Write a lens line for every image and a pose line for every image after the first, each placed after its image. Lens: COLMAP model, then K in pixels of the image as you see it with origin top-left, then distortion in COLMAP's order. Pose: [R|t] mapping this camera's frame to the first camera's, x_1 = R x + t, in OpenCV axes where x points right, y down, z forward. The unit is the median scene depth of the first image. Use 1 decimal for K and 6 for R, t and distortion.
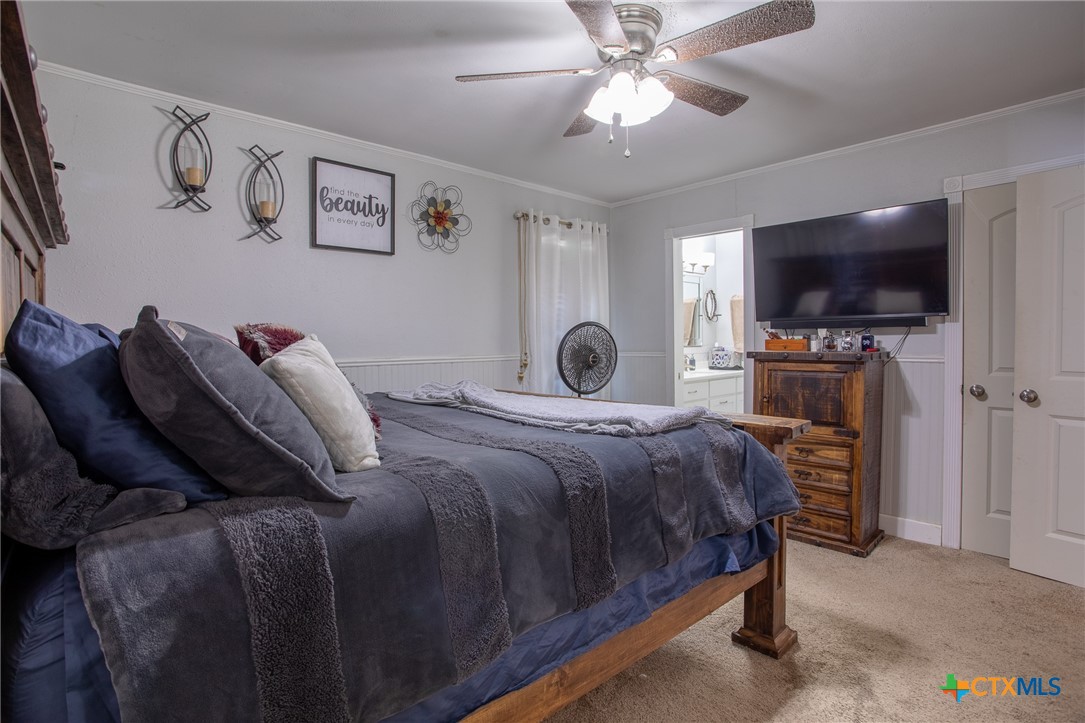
lens RADIAL K [[523.8, 0, 542.5], [0, 523.8, 360.9], [0, 0, 1]] dist [-0.065882, 0.023326]
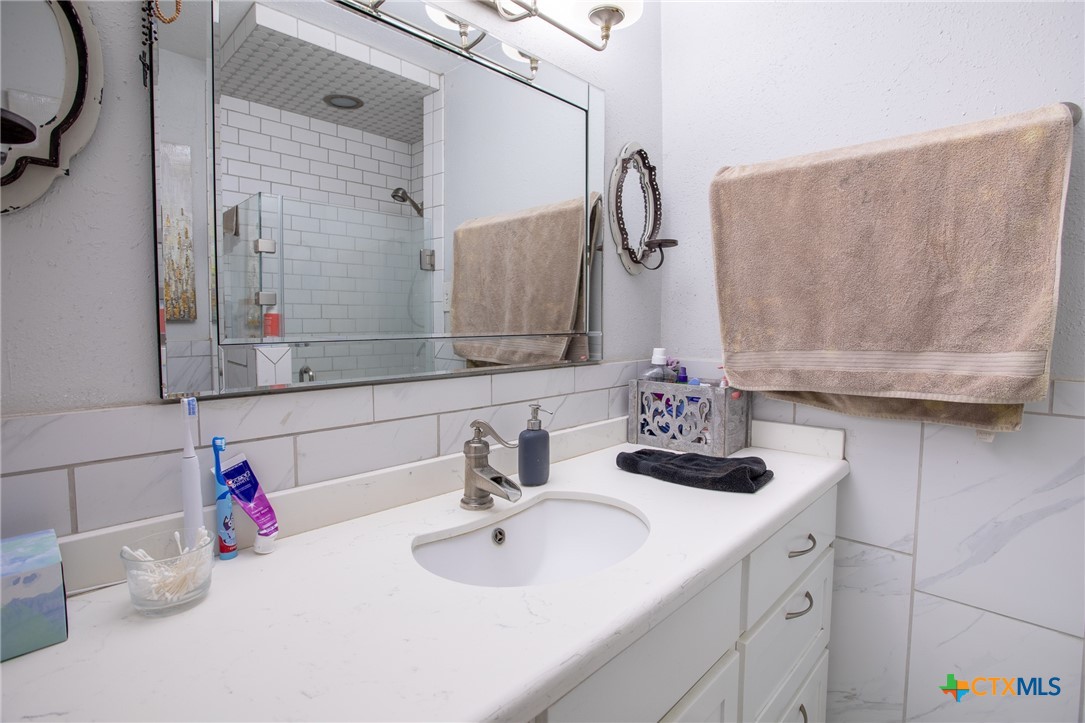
lens RADIAL K [[523.8, 0, 538.3], [0, 523.8, 364.5], [0, 0, 1]] dist [-0.065882, 0.023326]
pose [[0.996689, 0.014693, 0.079968, 0.290249], [-0.015956, 0.999758, 0.015170, -0.035012], [-0.079726, -0.016396, 0.996682, 0.849276]]
